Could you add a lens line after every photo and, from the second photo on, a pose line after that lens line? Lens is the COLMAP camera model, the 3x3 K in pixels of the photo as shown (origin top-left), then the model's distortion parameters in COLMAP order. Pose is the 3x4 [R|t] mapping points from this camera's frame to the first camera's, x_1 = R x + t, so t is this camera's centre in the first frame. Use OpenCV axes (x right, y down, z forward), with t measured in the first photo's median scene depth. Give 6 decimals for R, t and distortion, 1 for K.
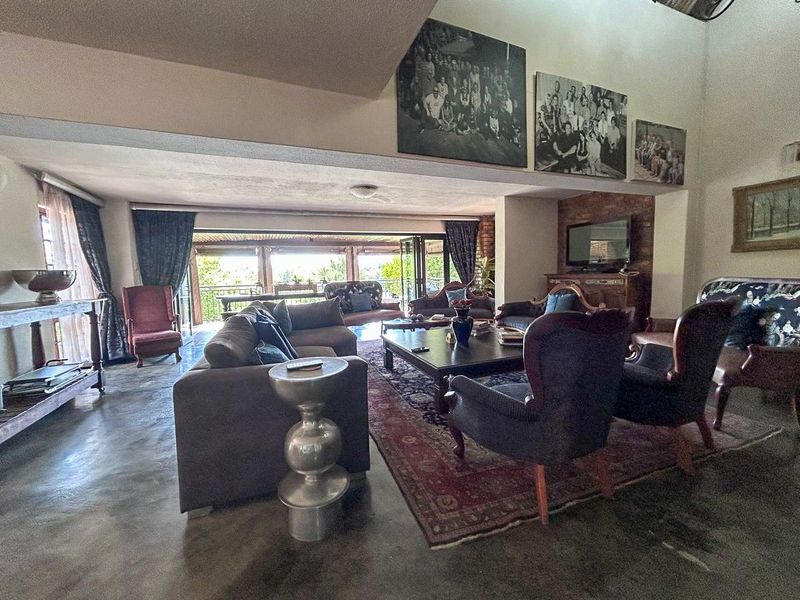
lens RADIAL K [[323.9, 0, 400.0], [0, 323.9, 300.0], [0, 0, 1]] dist [-0.002678, 0.000110]
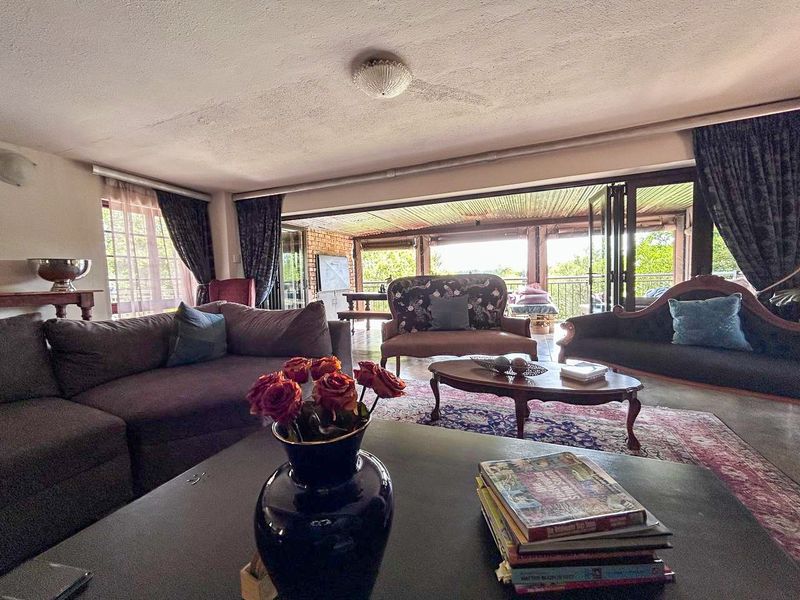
lens RADIAL K [[323.9, 0, 400.0], [0, 323.9, 300.0], [0, 0, 1]] dist [-0.002678, 0.000110]
pose [[0.723552, 0.052110, -0.688300, 0.162073], [-0.050469, 0.998471, 0.022539, -0.019130], [0.688423, 0.018429, 0.725076, 0.448063]]
